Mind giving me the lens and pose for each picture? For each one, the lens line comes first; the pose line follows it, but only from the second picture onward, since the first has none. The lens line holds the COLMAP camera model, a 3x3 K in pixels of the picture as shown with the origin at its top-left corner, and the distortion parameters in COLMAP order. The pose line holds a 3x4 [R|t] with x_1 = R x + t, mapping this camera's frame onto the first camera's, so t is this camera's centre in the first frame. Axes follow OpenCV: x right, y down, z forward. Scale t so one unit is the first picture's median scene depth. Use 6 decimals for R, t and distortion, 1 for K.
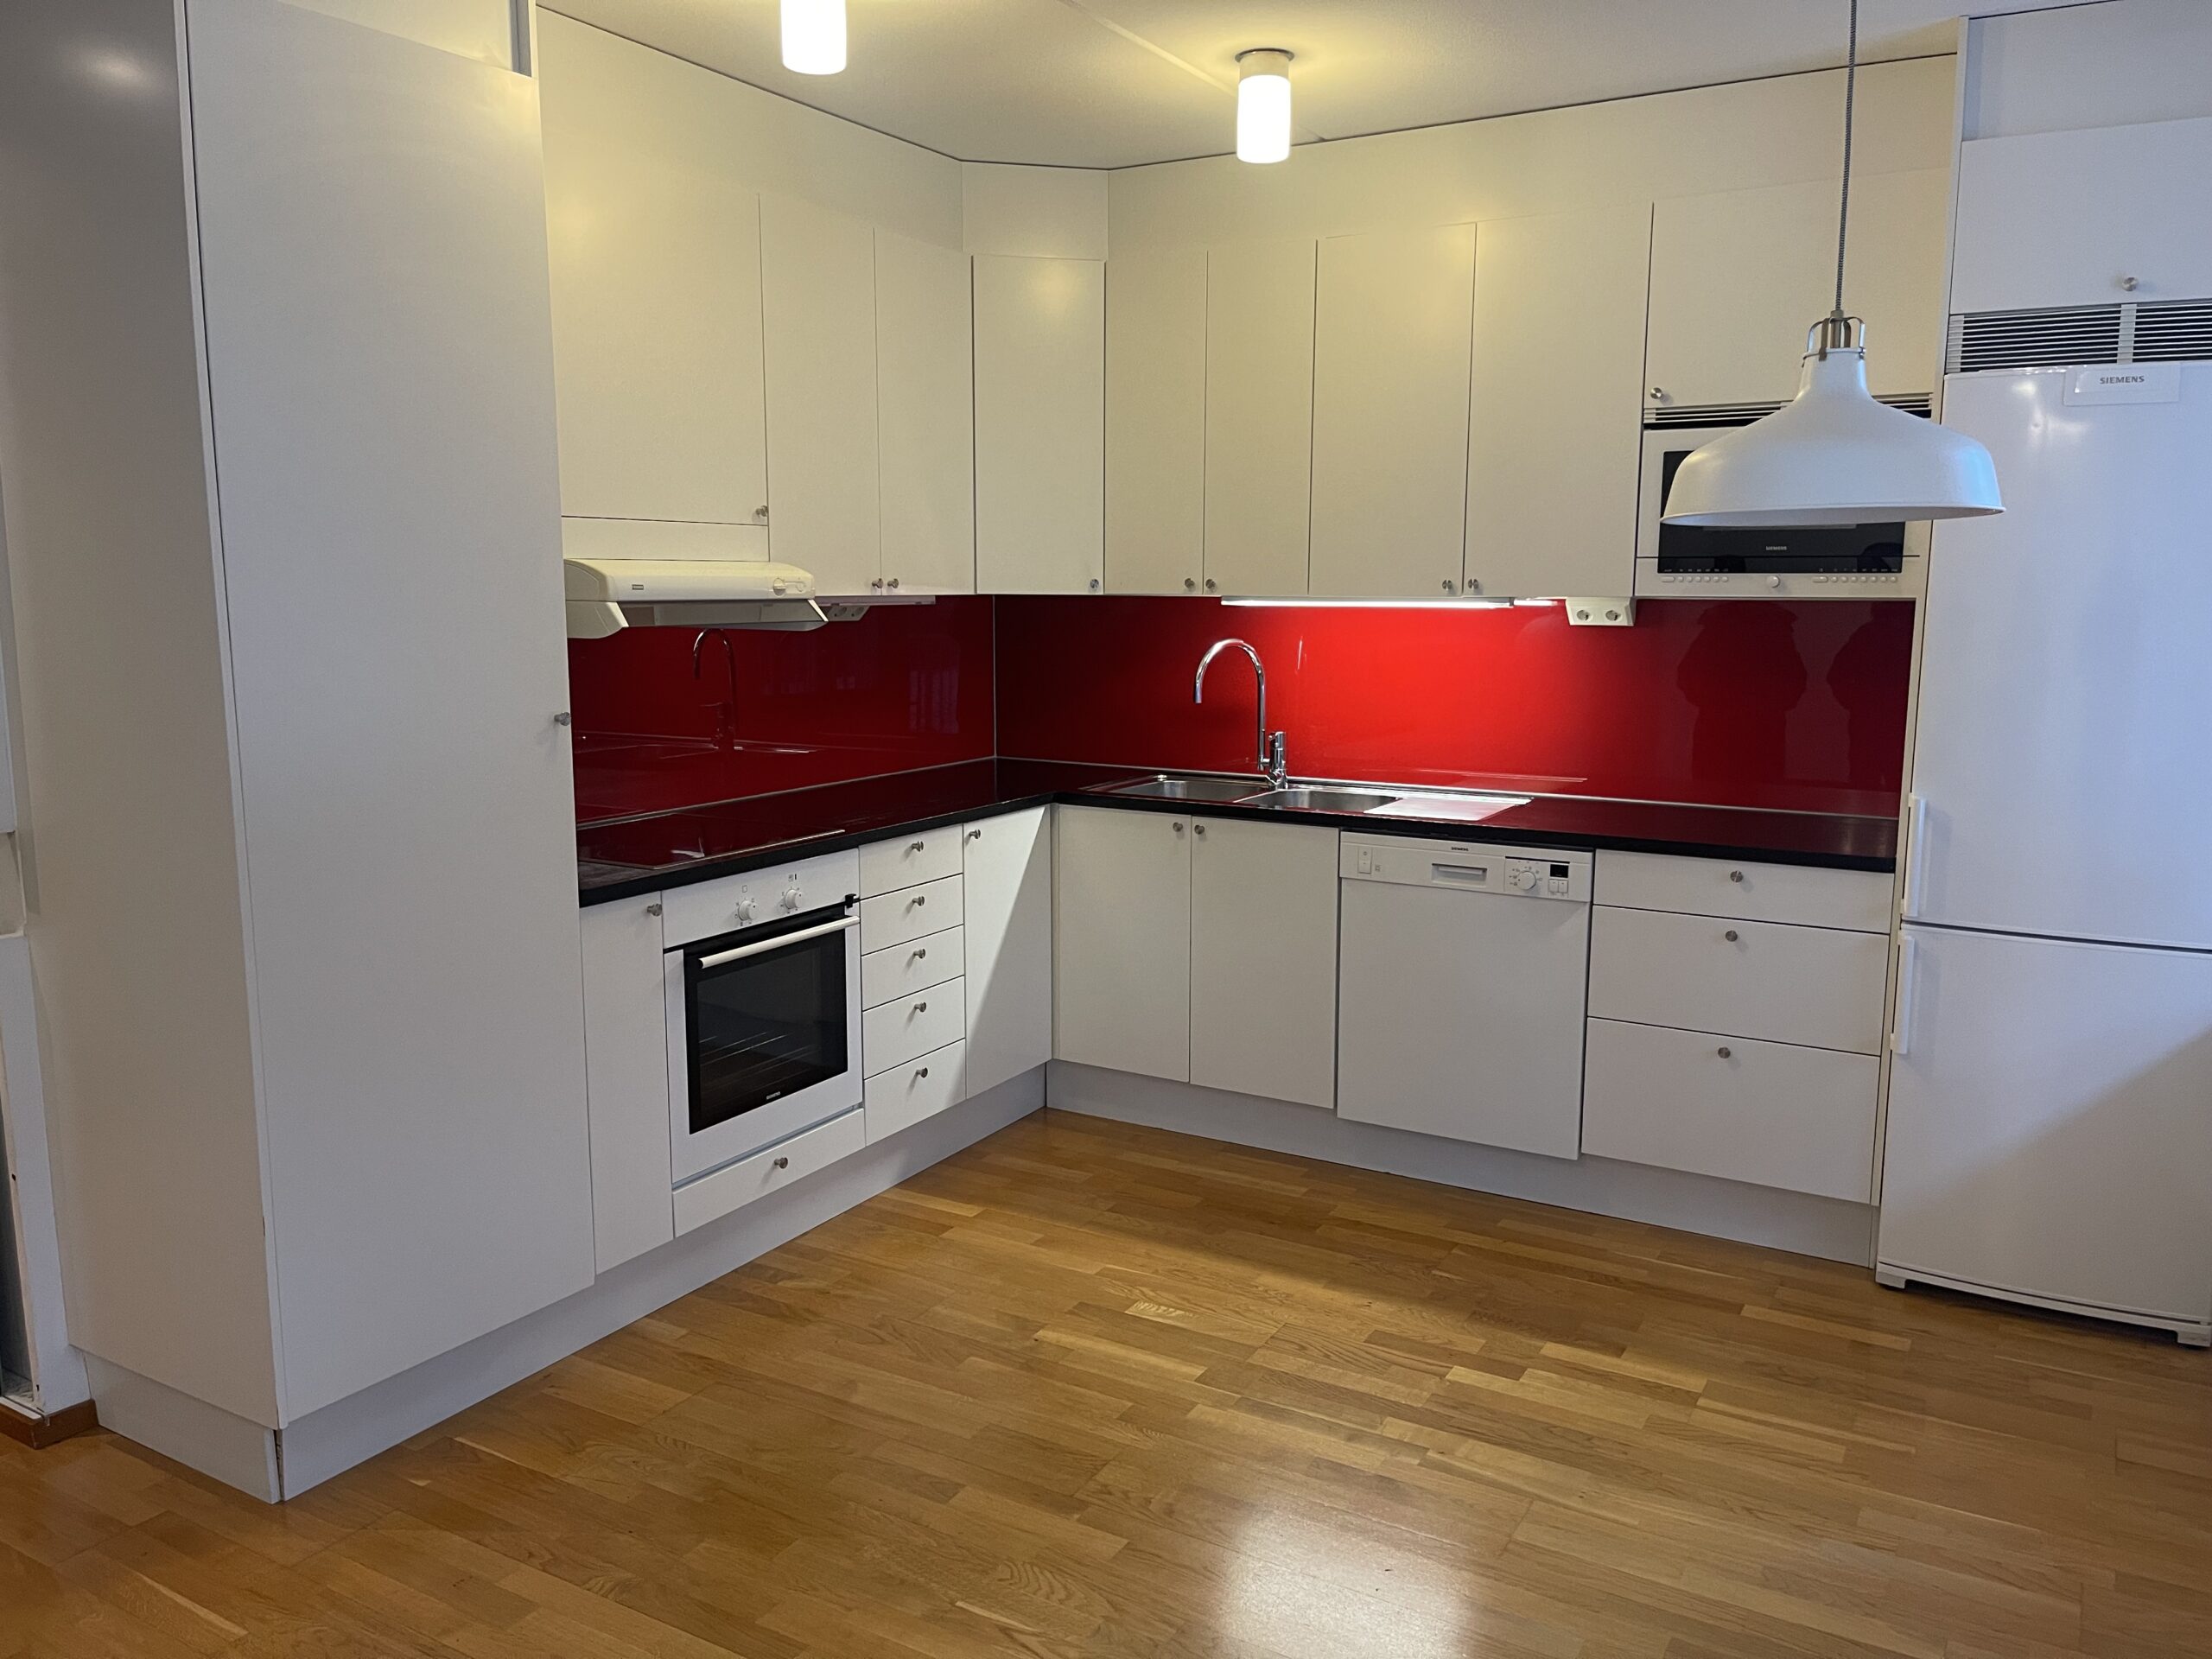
lens RADIAL K [[1652.8, 0, 1106.0], [0, 1652.8, 829.5], [0, 0, 1]] dist [0.068405, -0.052981]
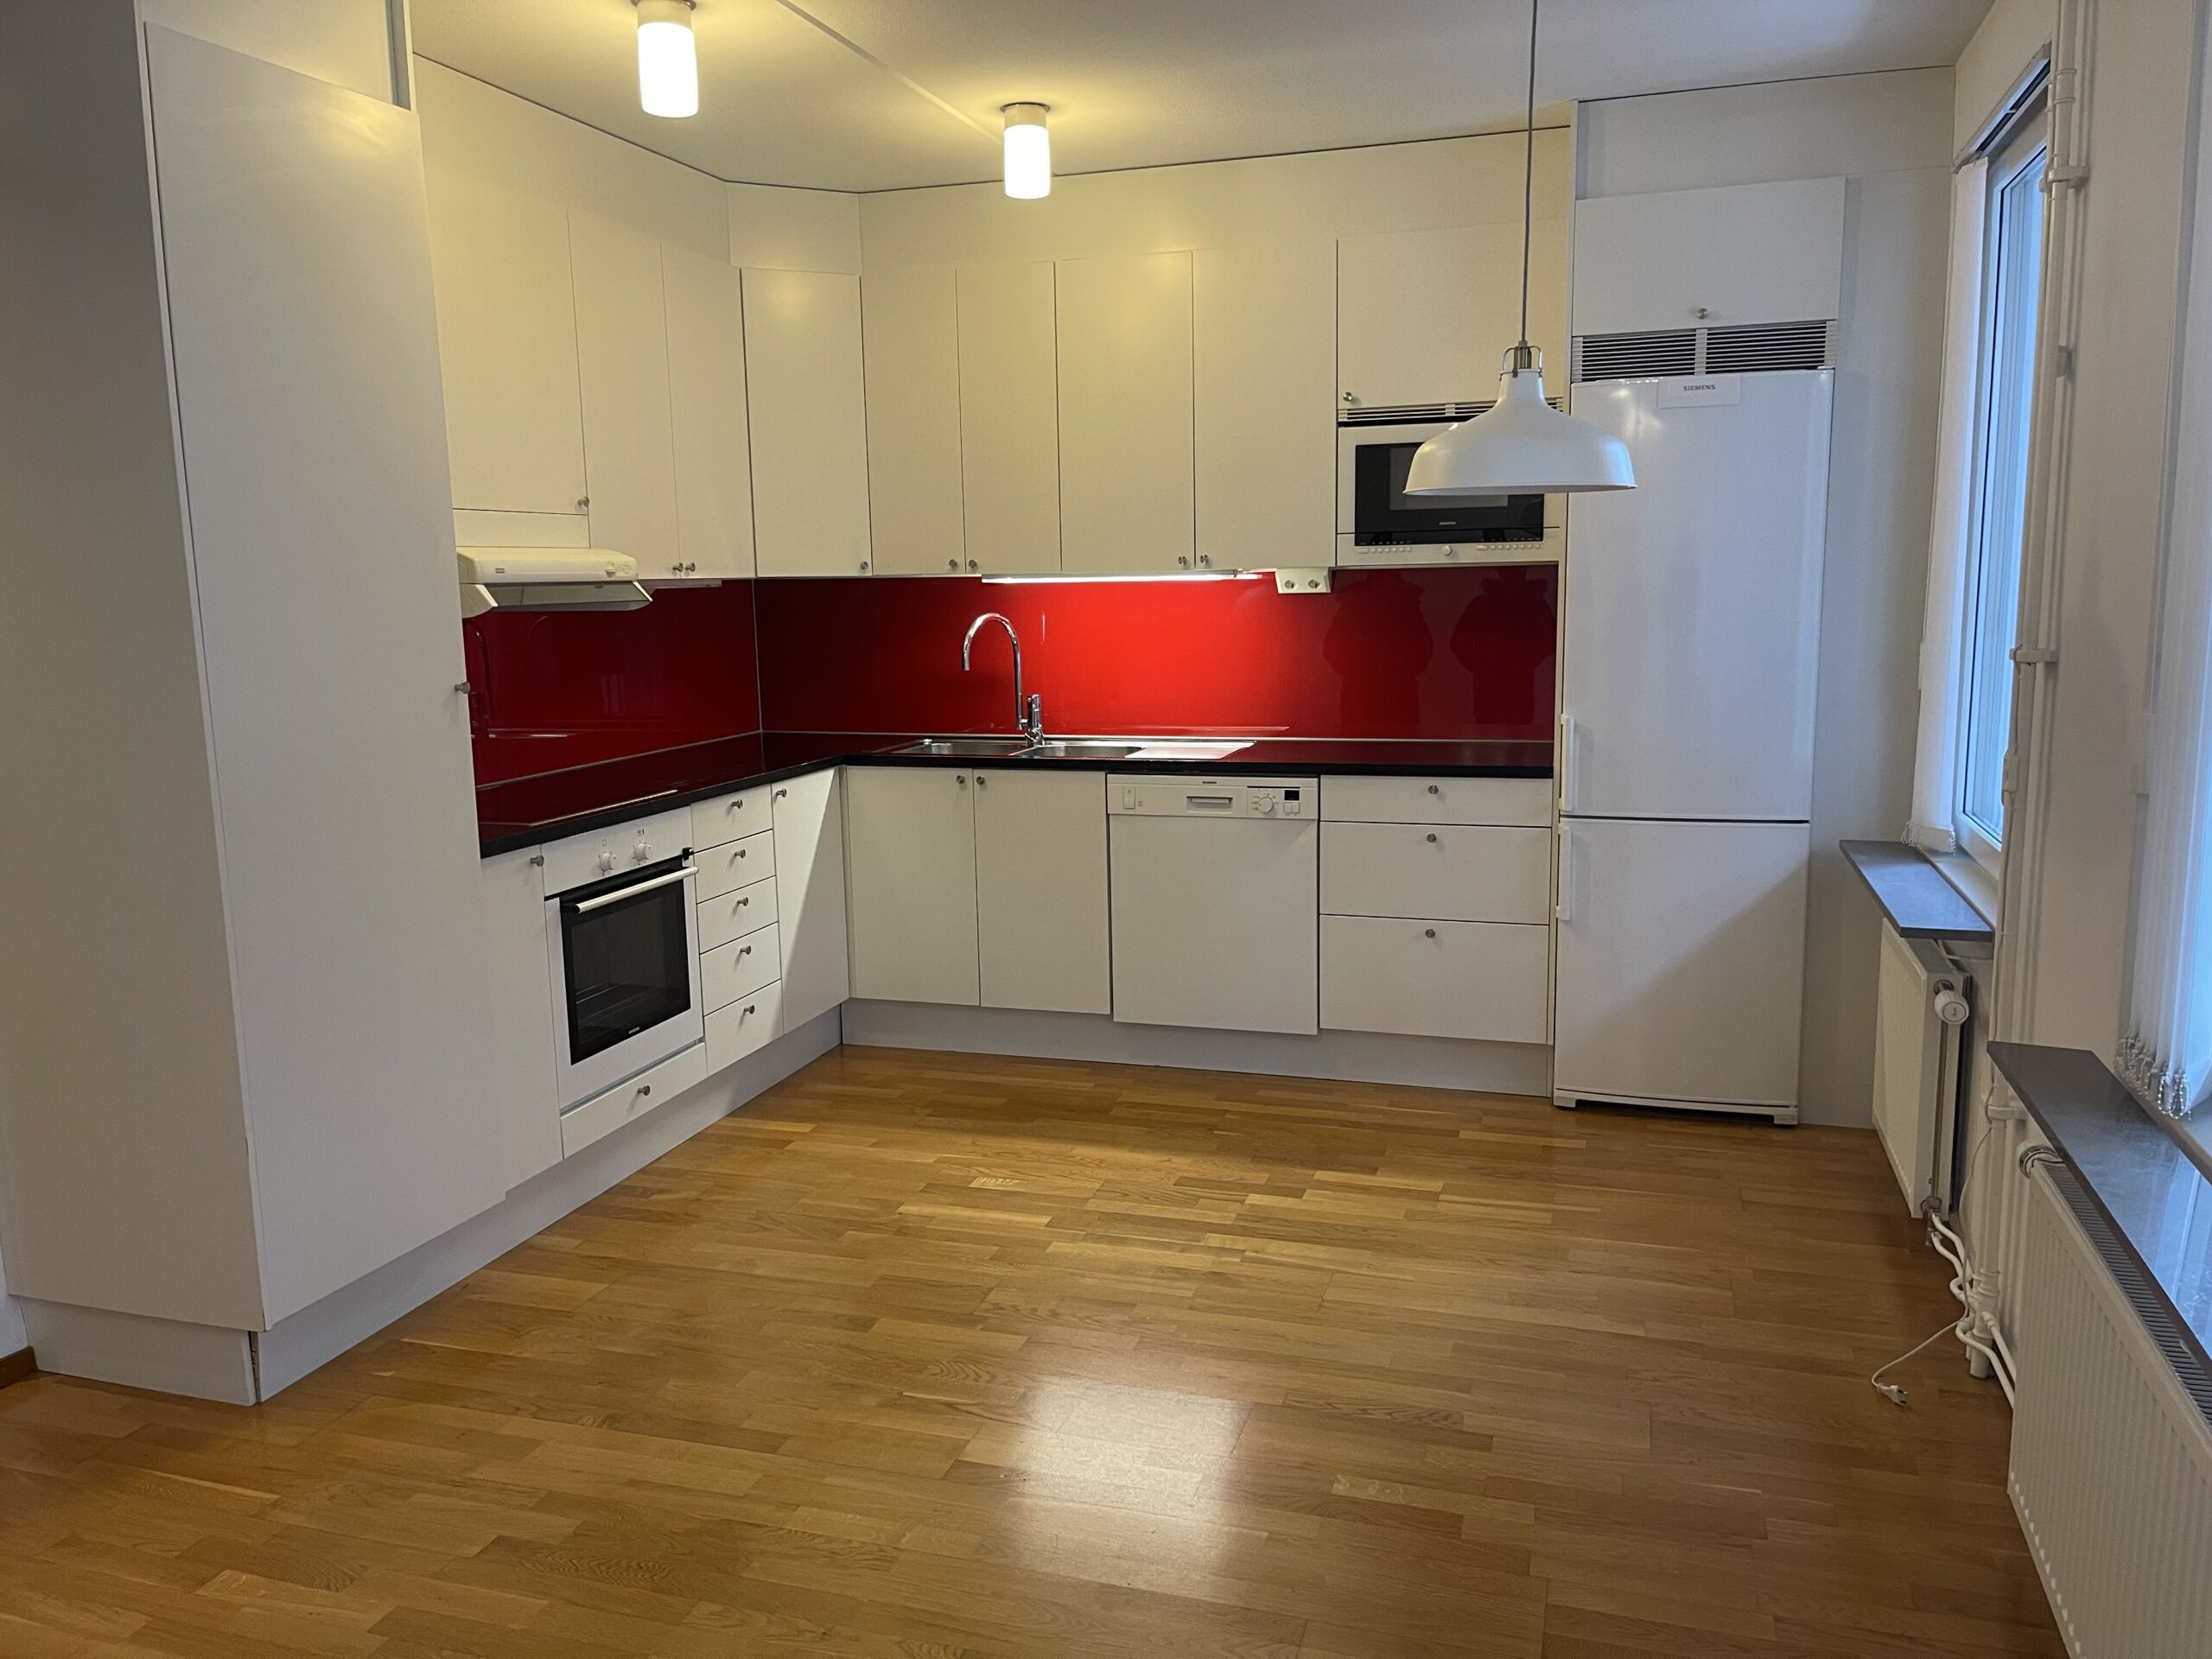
lens RADIAL K [[1632.1, 0, 1099.4], [0, 1632.1, 821.6], [0, 0, 1]] dist [0.097654, -0.070911]
pose [[0.976649, -0.053710, 0.208017, -0.119117], [0.053843, 0.998537, 0.005029, 0.032883], [-0.207983, 0.006289, 0.978112, -0.138297]]
